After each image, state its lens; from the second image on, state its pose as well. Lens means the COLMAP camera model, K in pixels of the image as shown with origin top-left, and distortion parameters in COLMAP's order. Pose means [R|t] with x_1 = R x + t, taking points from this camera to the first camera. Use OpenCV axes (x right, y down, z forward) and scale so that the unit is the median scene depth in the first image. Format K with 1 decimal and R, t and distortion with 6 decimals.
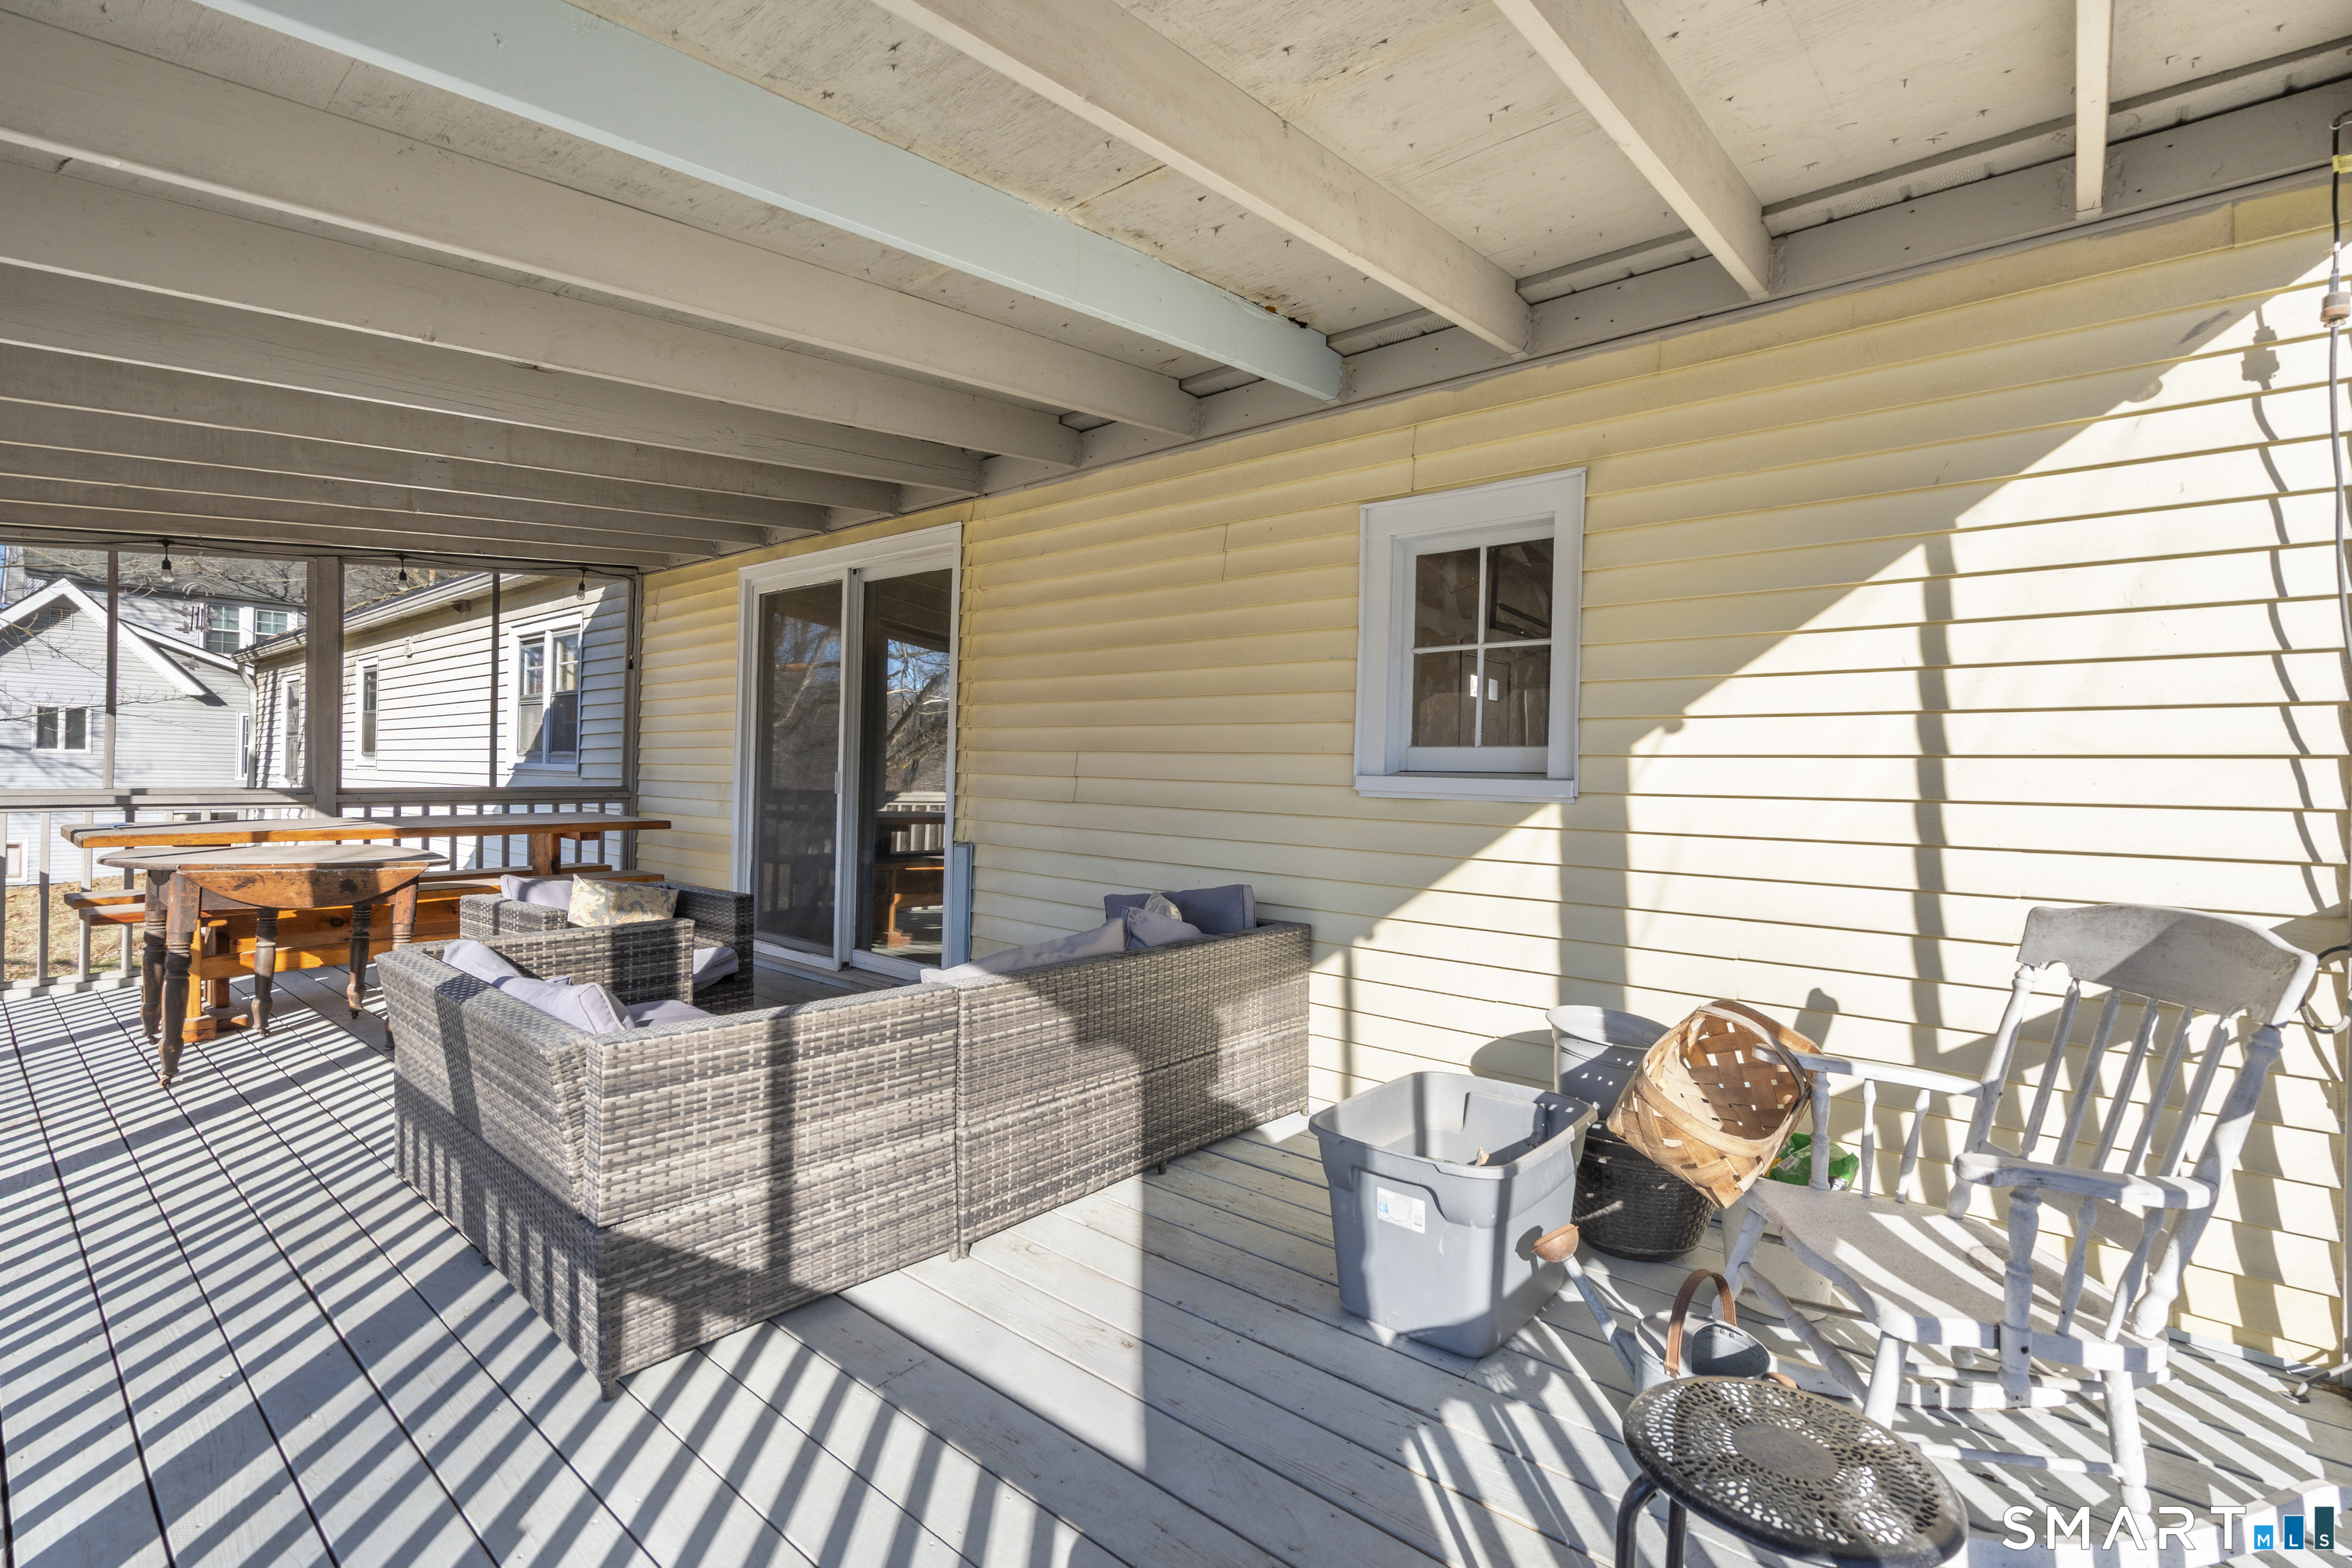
lens RADIAL K [[1066.2, 0, 1179.6], [0, 1066.2, 778.6], [0, 0, 1]] dist [-0.004331, 0.003924]
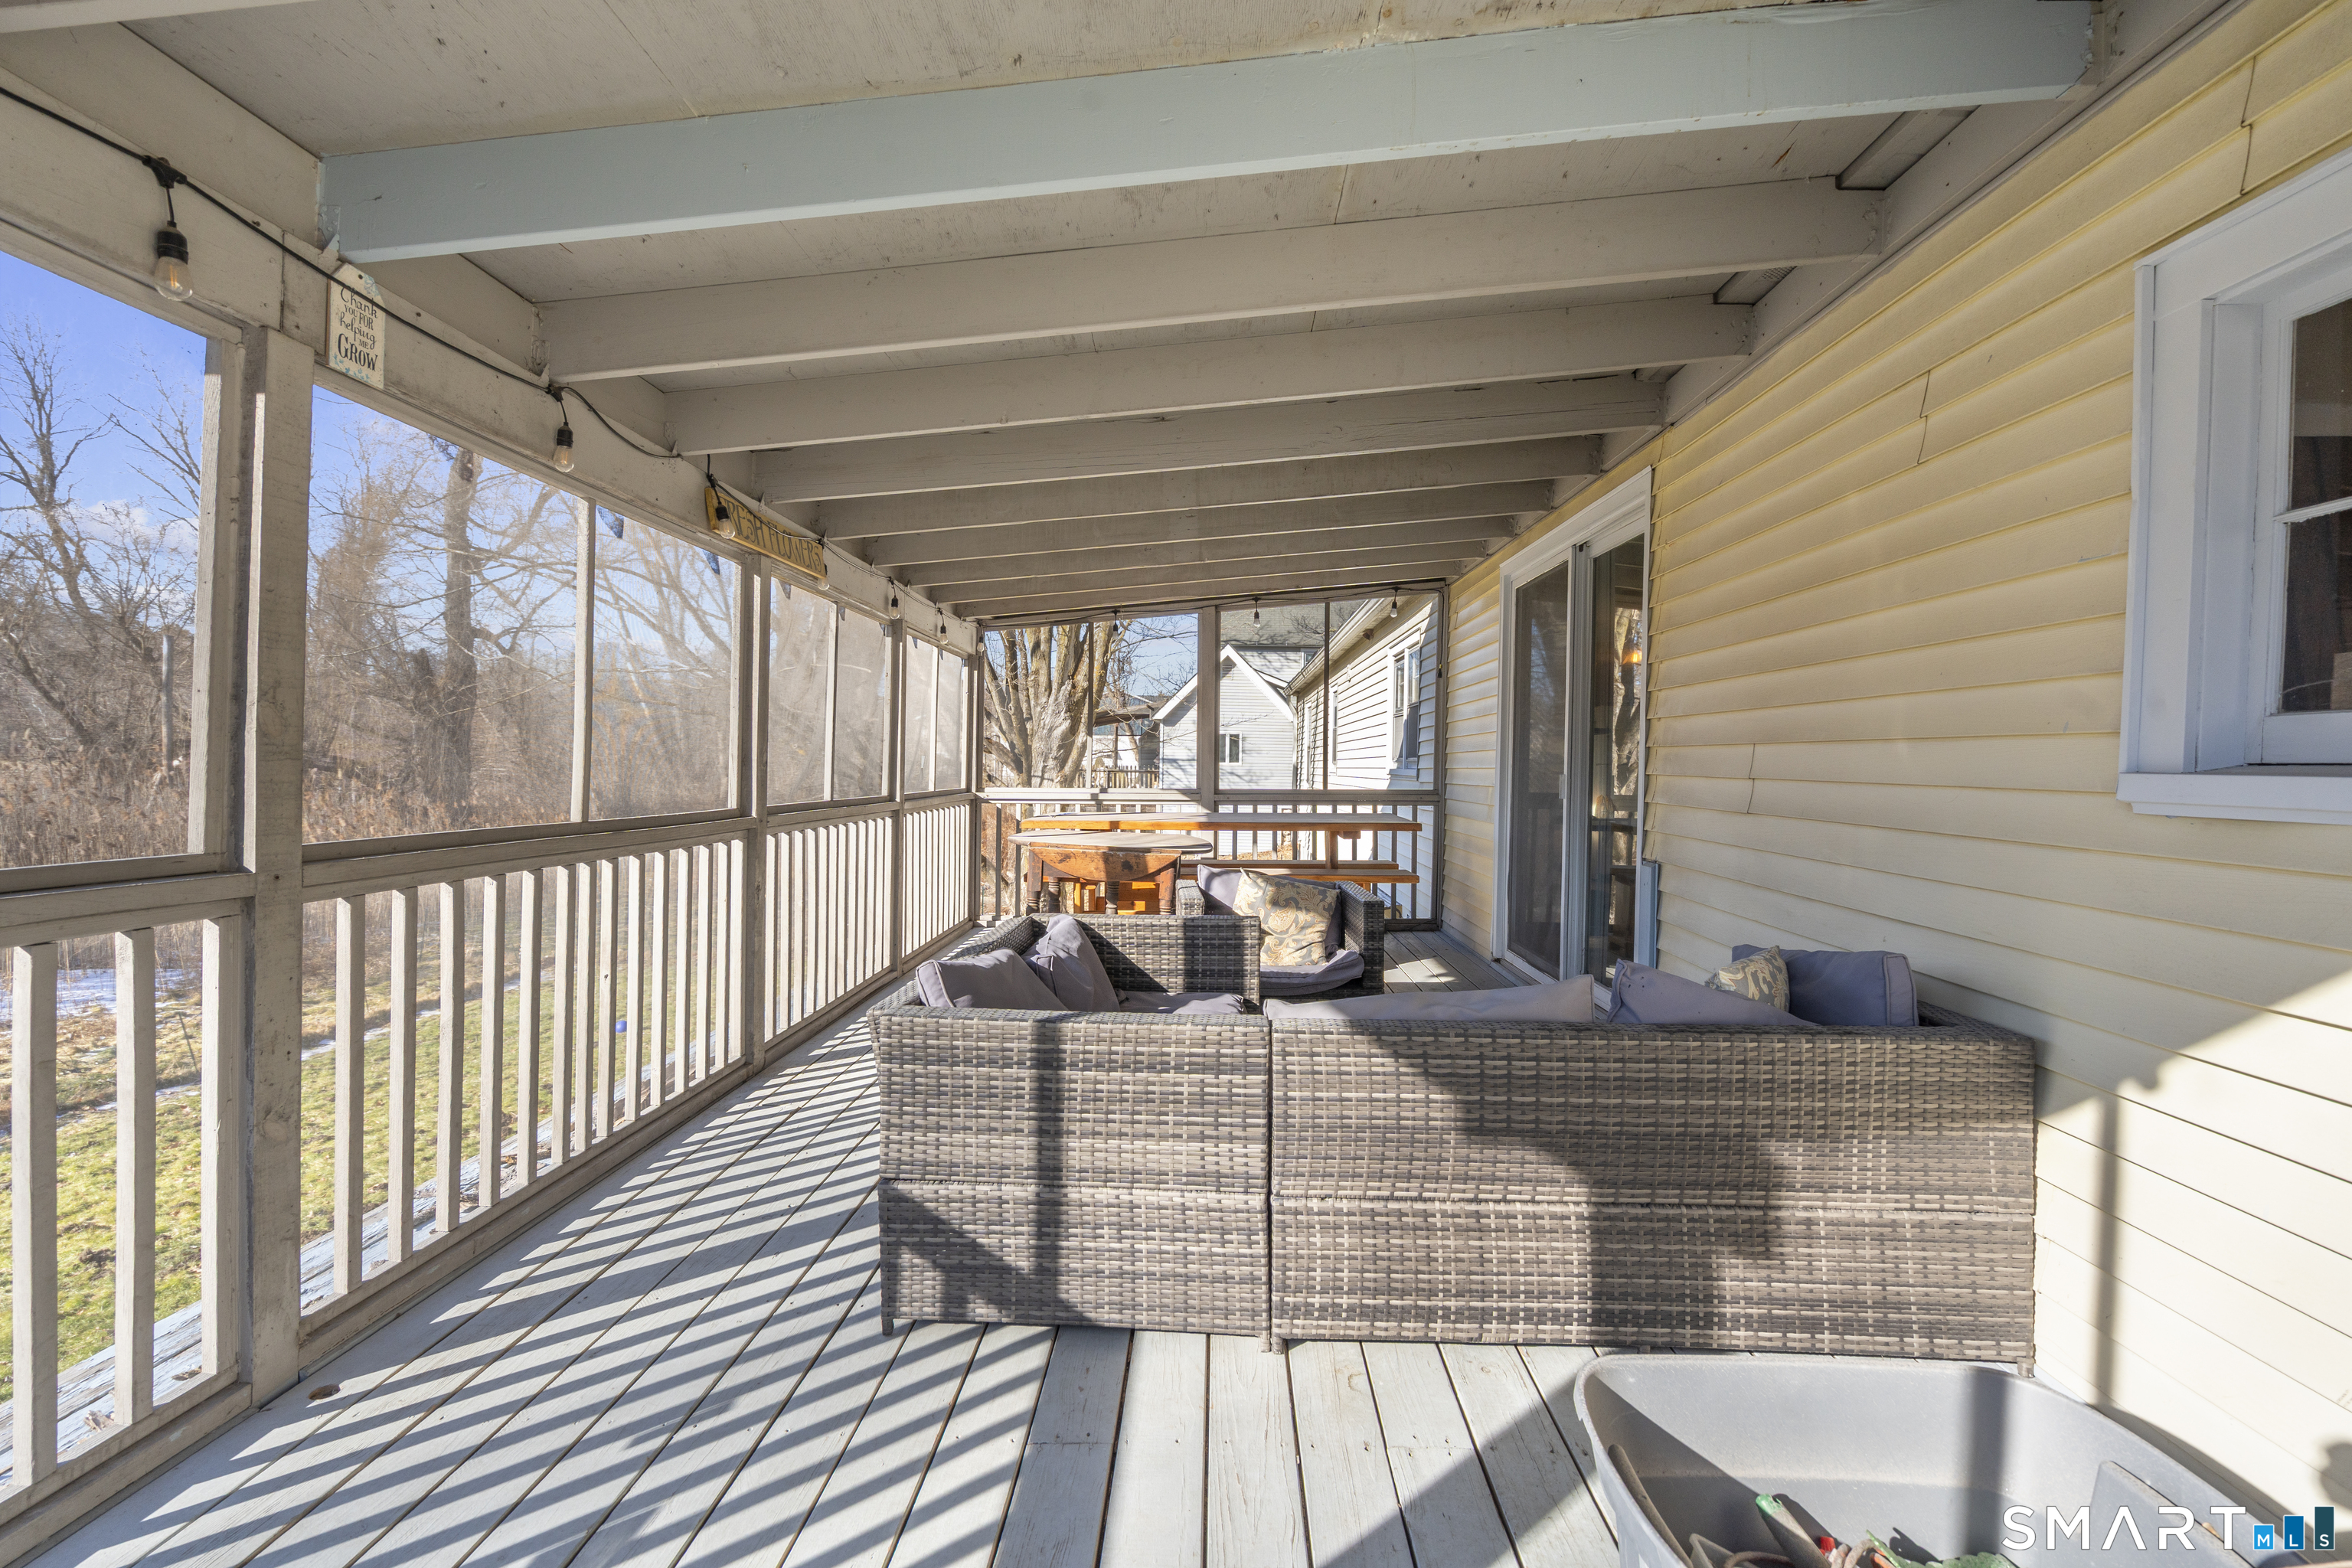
lens RADIAL K [[1066.2, 0, 1179.6], [0, 1066.2, 778.6], [0, 0, 1]] dist [-0.004331, 0.003924]
pose [[0.619533, -0.001502, -0.784969, 0.308788], [-0.003078, 0.999986, -0.004342, 0.003213], [0.784964, 0.005106, 0.619520, 0.320652]]
